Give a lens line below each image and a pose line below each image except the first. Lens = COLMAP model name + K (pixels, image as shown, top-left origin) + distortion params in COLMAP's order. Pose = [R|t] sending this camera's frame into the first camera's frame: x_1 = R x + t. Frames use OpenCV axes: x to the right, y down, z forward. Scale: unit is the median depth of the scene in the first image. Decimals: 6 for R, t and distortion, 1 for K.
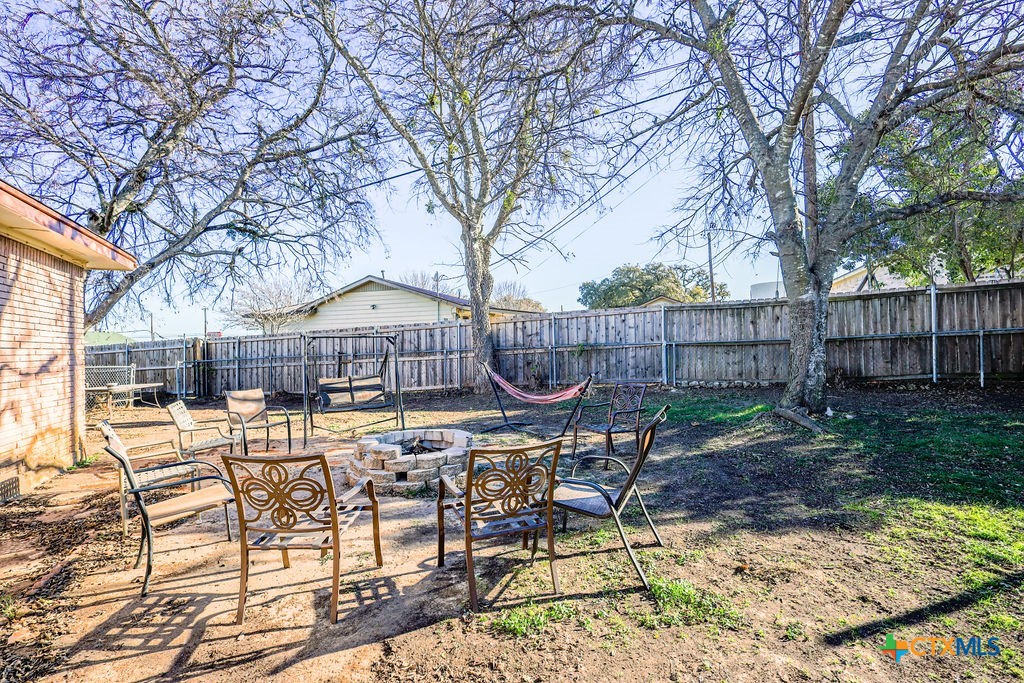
lens RADIAL K [[469.2, 0, 511.1], [0, 469.2, 343.3], [0, 0, 1]] dist [-0.002479, 0.000695]
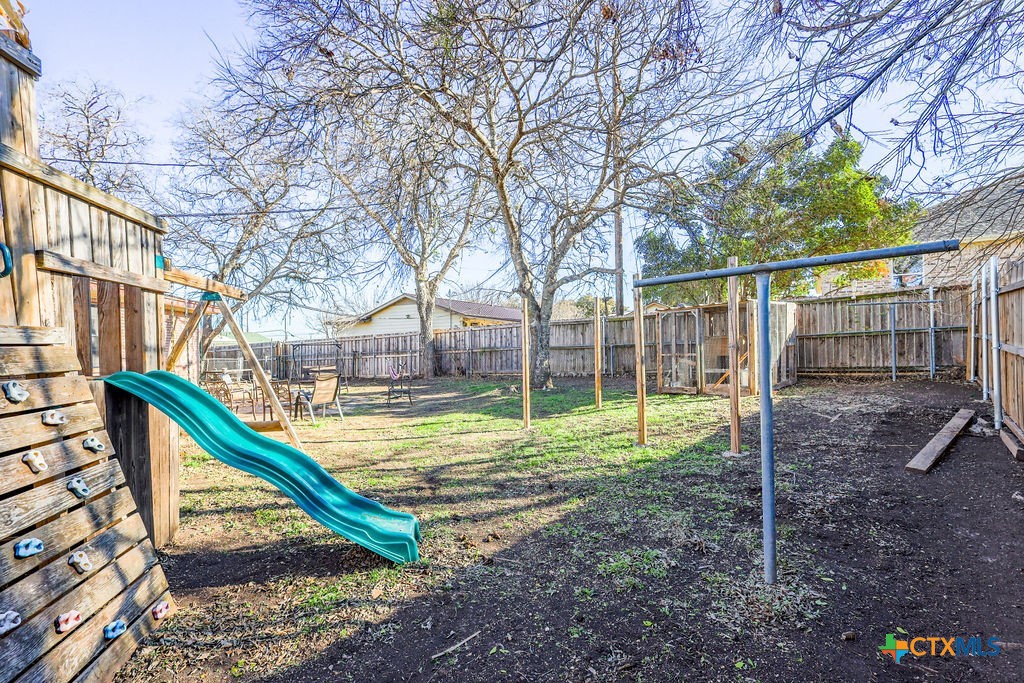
lens RADIAL K [[469.2, 0, 512.3], [0, 469.2, 344.3], [0, 0, 1]] dist [-0.002479, 0.000695]
pose [[0.975420, 0.004401, -0.220308, 0.564771], [-0.002737, 0.999965, 0.007859, -0.019654], [0.220335, -0.007063, 0.975399, -0.465533]]
